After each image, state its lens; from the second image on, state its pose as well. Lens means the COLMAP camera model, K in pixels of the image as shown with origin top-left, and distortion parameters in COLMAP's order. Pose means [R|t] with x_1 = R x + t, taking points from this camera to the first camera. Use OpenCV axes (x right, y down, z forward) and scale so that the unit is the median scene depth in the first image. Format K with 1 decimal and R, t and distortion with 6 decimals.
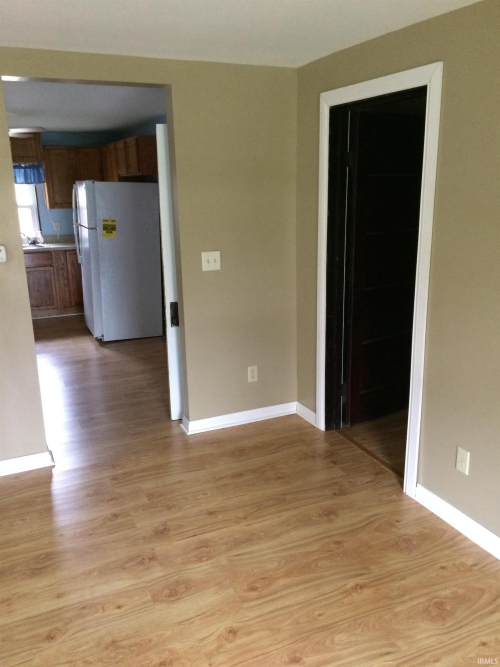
lens RADIAL K [[564.1, 0, 251.8], [0, 564.1, 333.3], [0, 0, 1]] dist [0.084160, -0.109670]
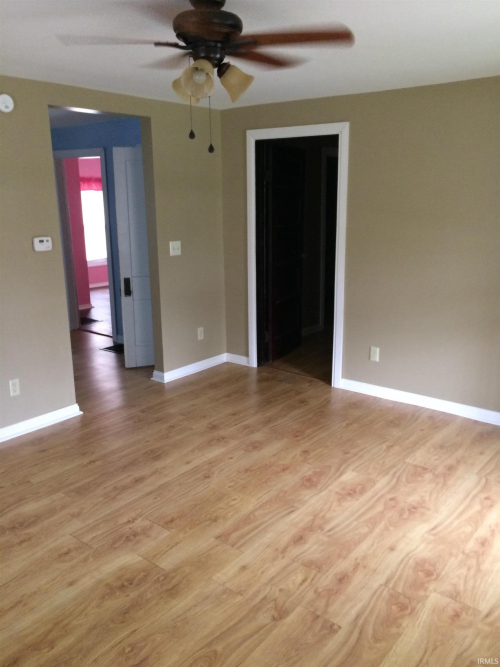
lens RADIAL K [[564.1, 0, 251.8], [0, 564.1, 333.3], [0, 0, 1]] dist [0.084160, -0.109670]
pose [[0.892007, -0.096755, 0.441546, -0.611826], [0.106272, 0.994332, 0.003195, 0.101960], [-0.439352, 0.044074, 0.897233, -0.317548]]
